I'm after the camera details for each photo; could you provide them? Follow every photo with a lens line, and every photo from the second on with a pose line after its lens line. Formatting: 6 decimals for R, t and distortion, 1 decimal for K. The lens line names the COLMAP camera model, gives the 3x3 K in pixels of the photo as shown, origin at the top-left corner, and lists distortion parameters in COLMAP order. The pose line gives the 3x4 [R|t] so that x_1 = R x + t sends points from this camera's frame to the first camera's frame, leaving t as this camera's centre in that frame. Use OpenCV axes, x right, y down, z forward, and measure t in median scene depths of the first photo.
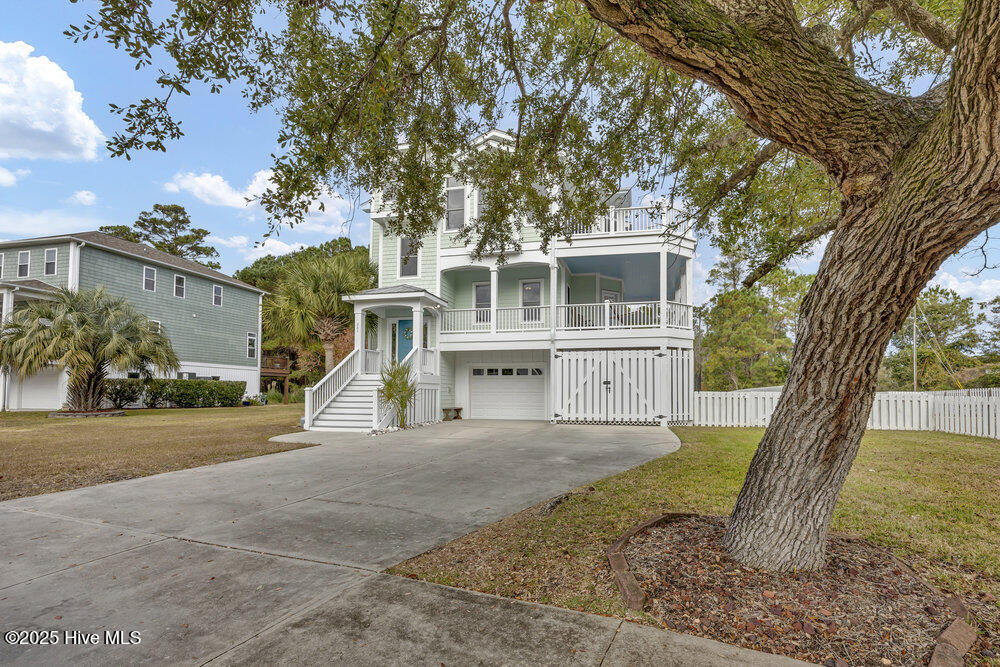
lens RADIAL K [[441.8, 0, 520.4], [0, 441.8, 346.4], [0, 0, 1]] dist [-0.018800, -0.000020]
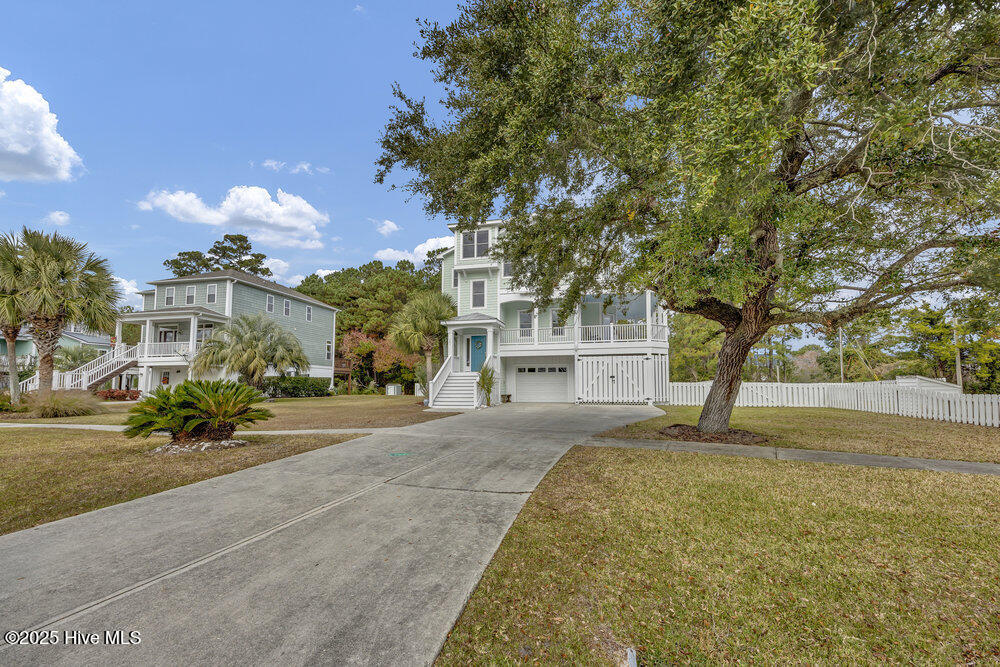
lens RADIAL K [[397.7, 0, 500.0], [0, 397.7, 333.5], [0, 0, 1]] dist [-0.001483, -0.000070]
pose [[0.999983, -0.005677, 0.001529, -0.178195], [0.005717, 0.999595, -0.027876, -0.029456], [-0.001370, 0.027884, 0.999610, -0.350221]]
